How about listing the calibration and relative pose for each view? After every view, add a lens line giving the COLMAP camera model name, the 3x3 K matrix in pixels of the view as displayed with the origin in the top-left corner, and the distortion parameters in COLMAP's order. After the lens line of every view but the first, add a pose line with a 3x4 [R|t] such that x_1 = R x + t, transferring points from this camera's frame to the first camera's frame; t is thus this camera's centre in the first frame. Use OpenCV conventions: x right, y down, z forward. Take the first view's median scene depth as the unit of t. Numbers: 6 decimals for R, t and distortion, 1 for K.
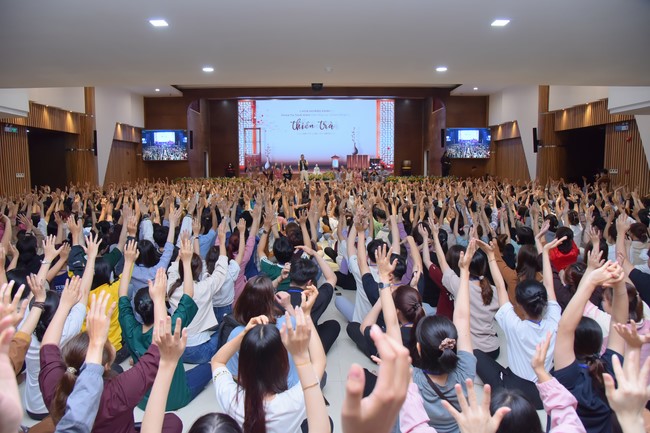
lens RADIAL K [[443.2, 0, 325.0], [0, 443.2, 216.5], [0, 0, 1]] dist [-0.117098, 0.067401]
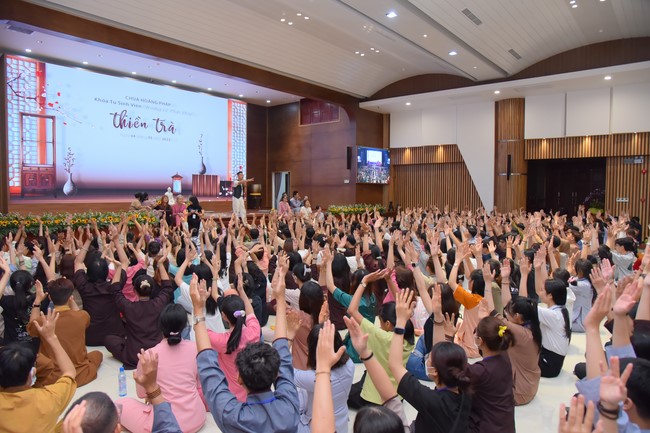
lens RADIAL K [[443.2, 0, 325.0], [0, 443.2, 216.5], [0, 0, 1]] dist [-0.117098, 0.067401]
pose [[0.658312, -0.026160, 0.752290, -0.322586], [0.071423, 0.997058, -0.027829, -0.044368], [-0.749349, 0.072051, 0.658244, 0.431280]]
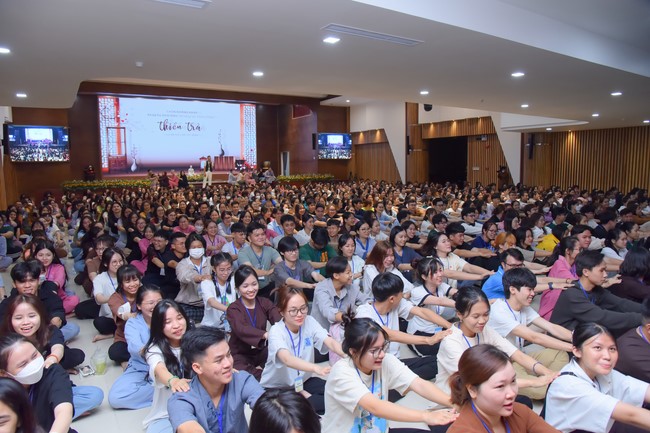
lens RADIAL K [[443.2, 0, 325.0], [0, 443.2, 216.5], [0, 0, 1]] dist [-0.117098, 0.067401]
pose [[0.858333, -0.060309, 0.509536, -0.262700], [0.062138, 0.997977, 0.013448, 0.002316], [-0.509317, 0.020119, 0.860344, -0.004202]]
